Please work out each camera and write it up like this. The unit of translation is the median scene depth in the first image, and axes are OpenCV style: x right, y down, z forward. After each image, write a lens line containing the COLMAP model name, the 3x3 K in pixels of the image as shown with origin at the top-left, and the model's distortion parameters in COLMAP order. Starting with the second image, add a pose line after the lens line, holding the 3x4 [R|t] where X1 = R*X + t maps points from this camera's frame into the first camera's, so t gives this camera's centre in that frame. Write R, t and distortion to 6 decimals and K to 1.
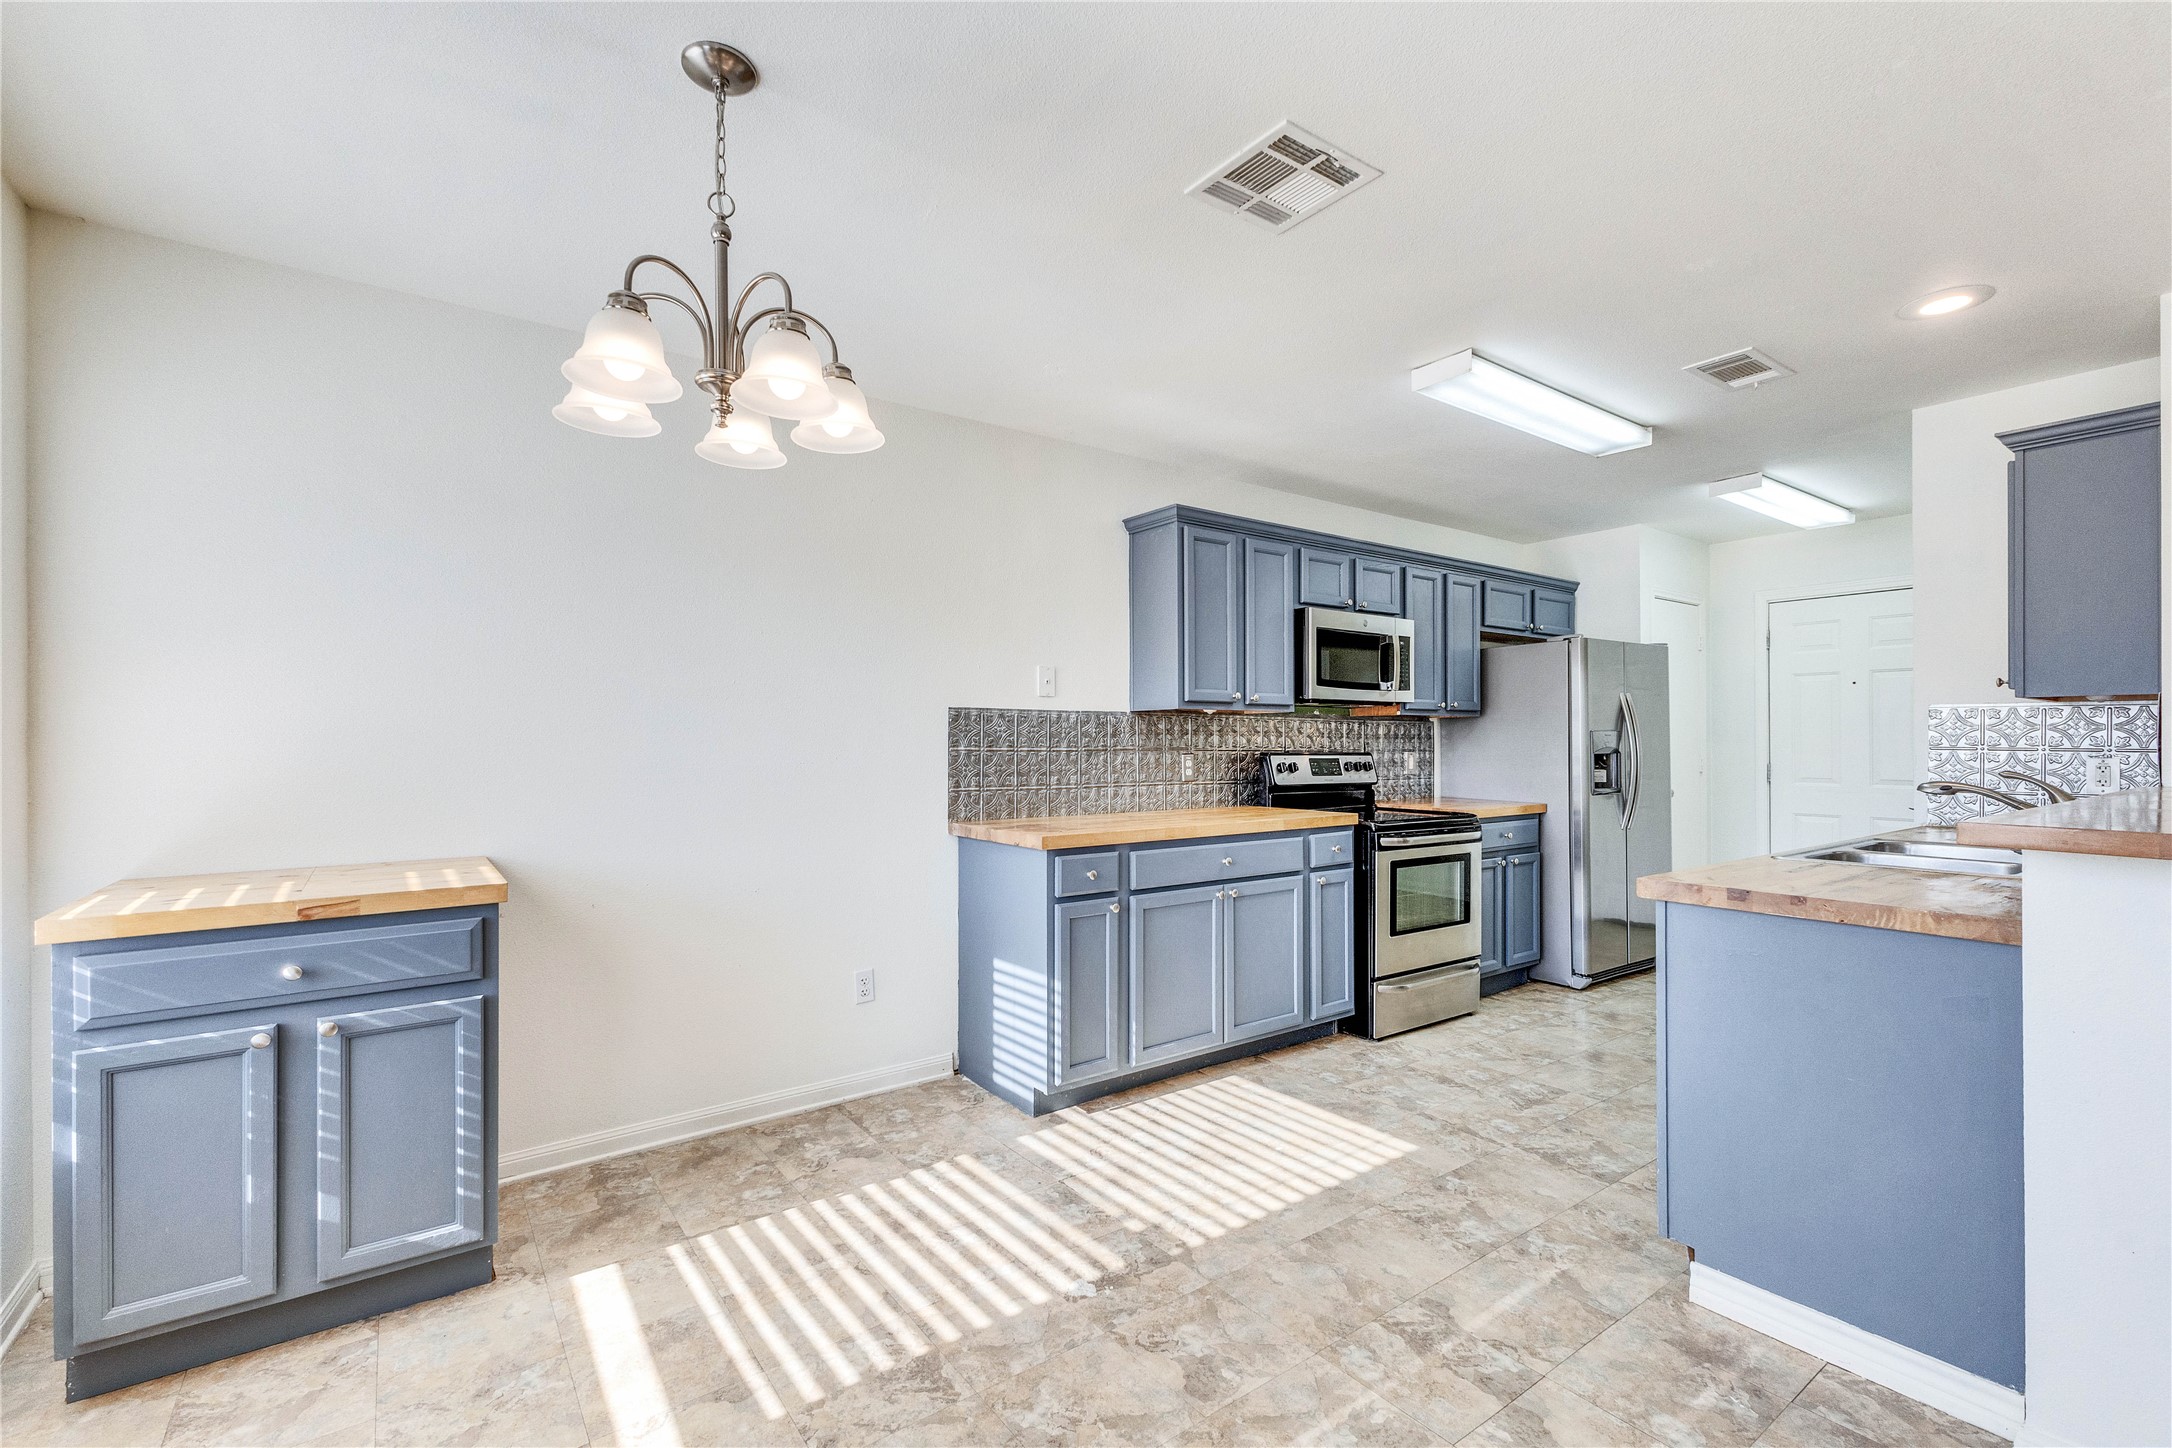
lens RADIAL K [[972.0, 0, 1085.7], [0, 972.0, 750.6], [0, 0, 1]] dist [0.001281, 0.000050]
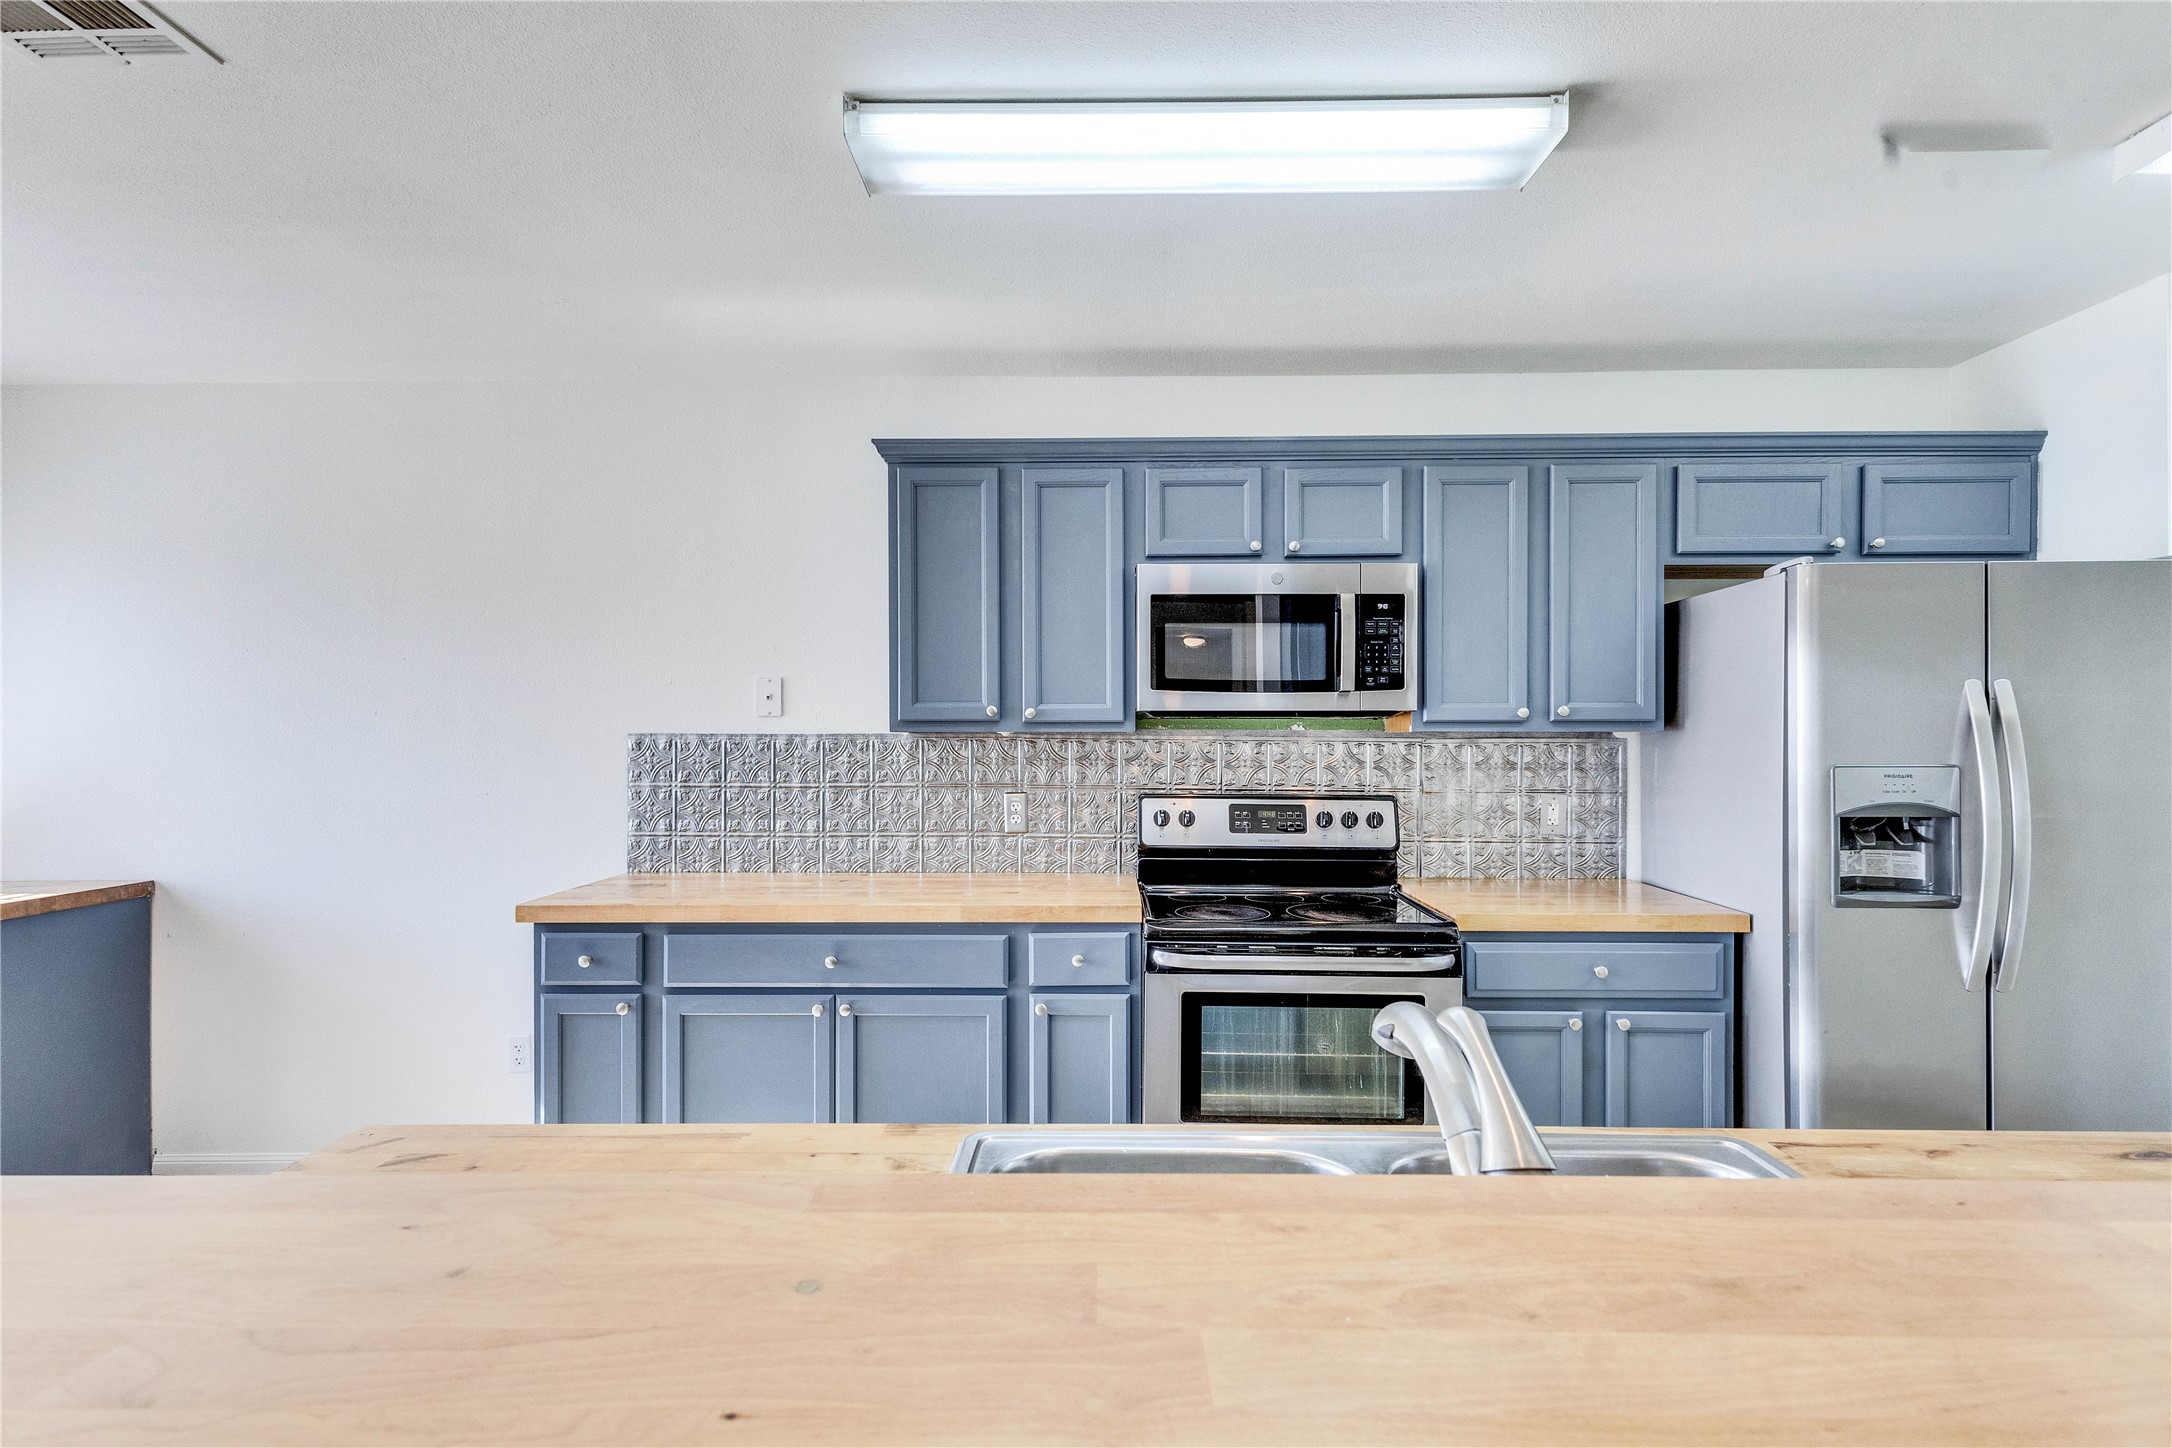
lens RADIAL K [[990.1, 0, 1086.0], [0, 990.1, 724.0], [0, 0, 1]] dist [0.013248, -0.000709]
pose [[0.792835, -0.020172, -0.609102, 0.566754], [-0.006435, 0.999119, -0.041464, -0.016376], [0.609402, 0.036794, 0.792007, 0.463386]]
